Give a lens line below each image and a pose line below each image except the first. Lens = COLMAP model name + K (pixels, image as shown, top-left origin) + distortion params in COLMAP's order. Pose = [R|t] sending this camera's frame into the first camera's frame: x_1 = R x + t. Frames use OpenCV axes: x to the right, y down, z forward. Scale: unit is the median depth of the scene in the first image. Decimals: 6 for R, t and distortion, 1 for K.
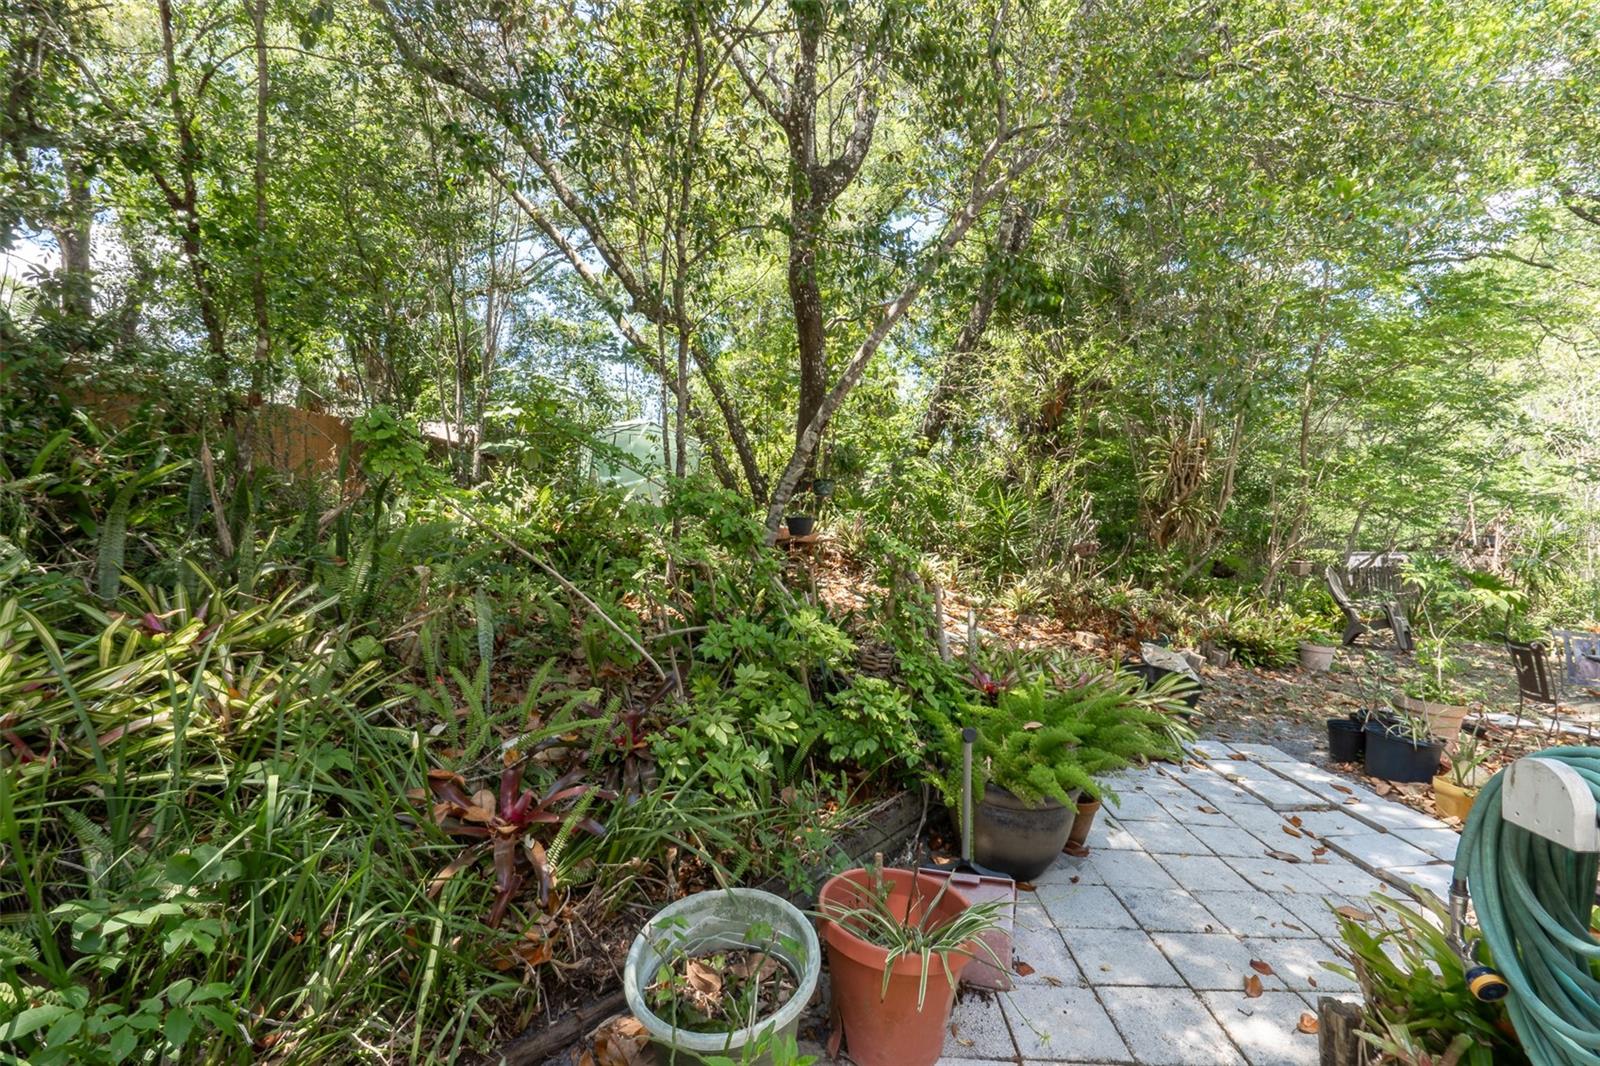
lens RADIAL K [[749.0, 0, 794.3], [0, 749.0, 541.8], [0, 0, 1]] dist [-0.002101, 0.001713]
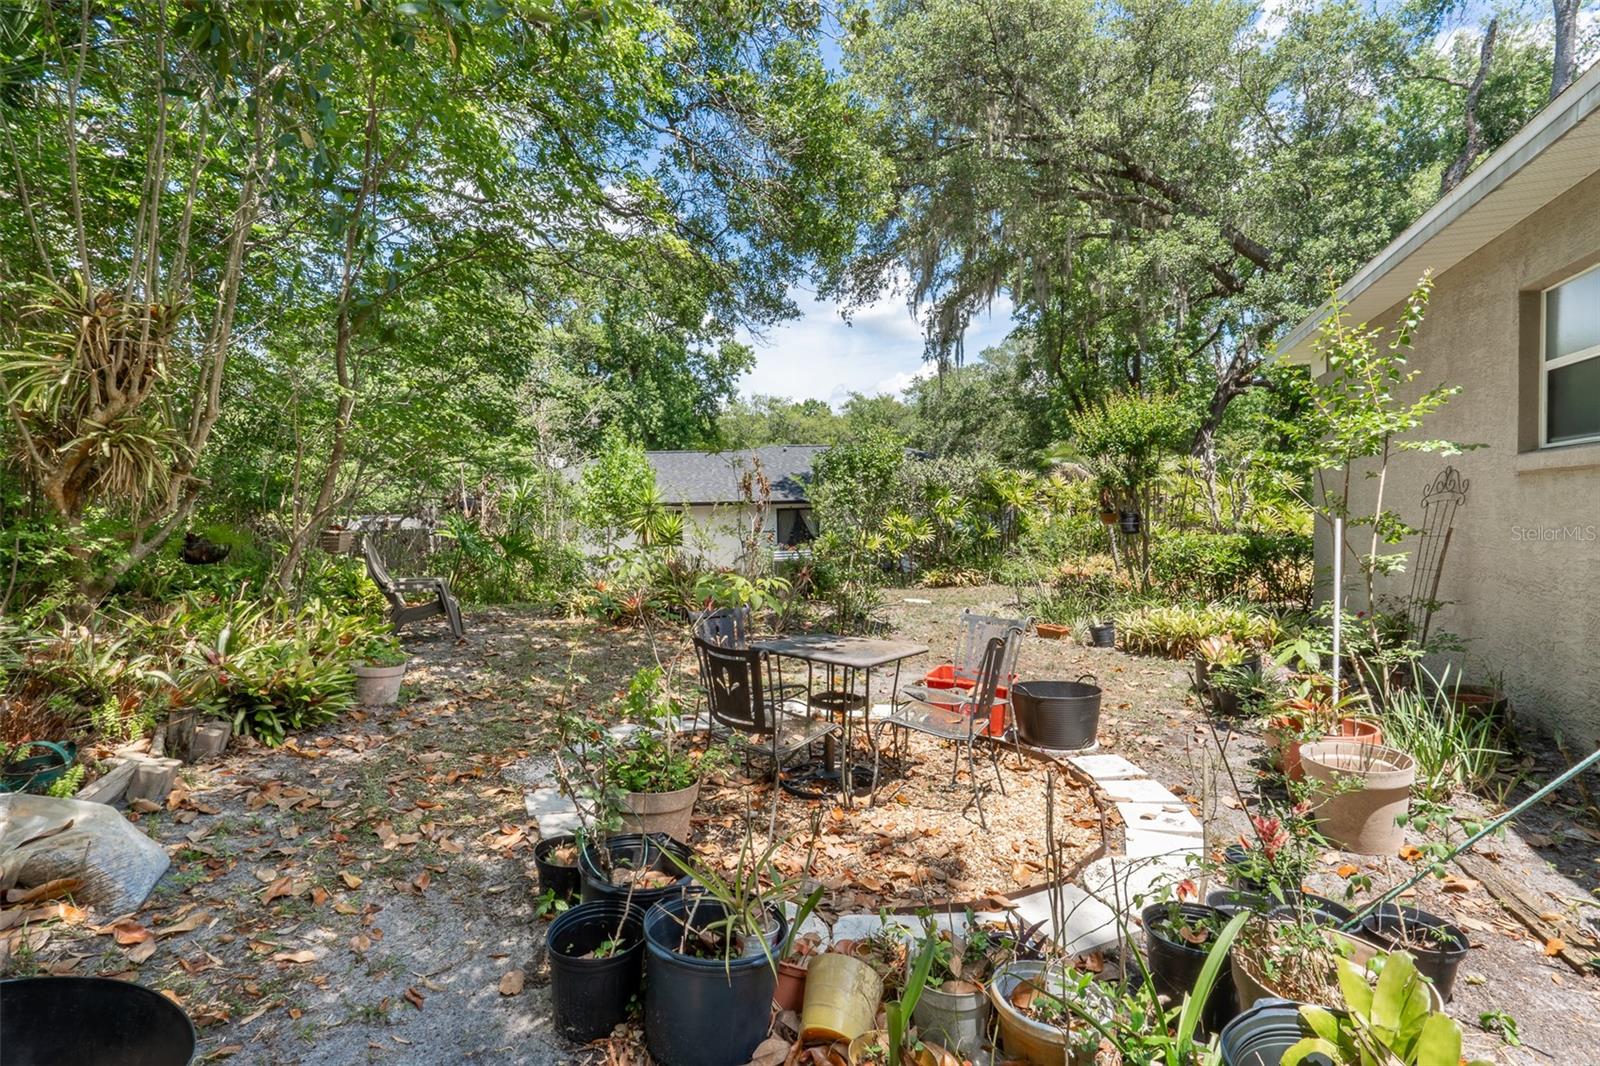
lens RADIAL K [[749.0, 0, 794.3], [0, 749.0, 541.8], [0, 0, 1]] dist [-0.002101, 0.001713]
pose [[0.361909, -0.041197, 0.931302, 0.236509], [0.004445, 0.999088, 0.042468, 0.010255], [-0.932203, -0.011230, 0.361762, 0.433439]]
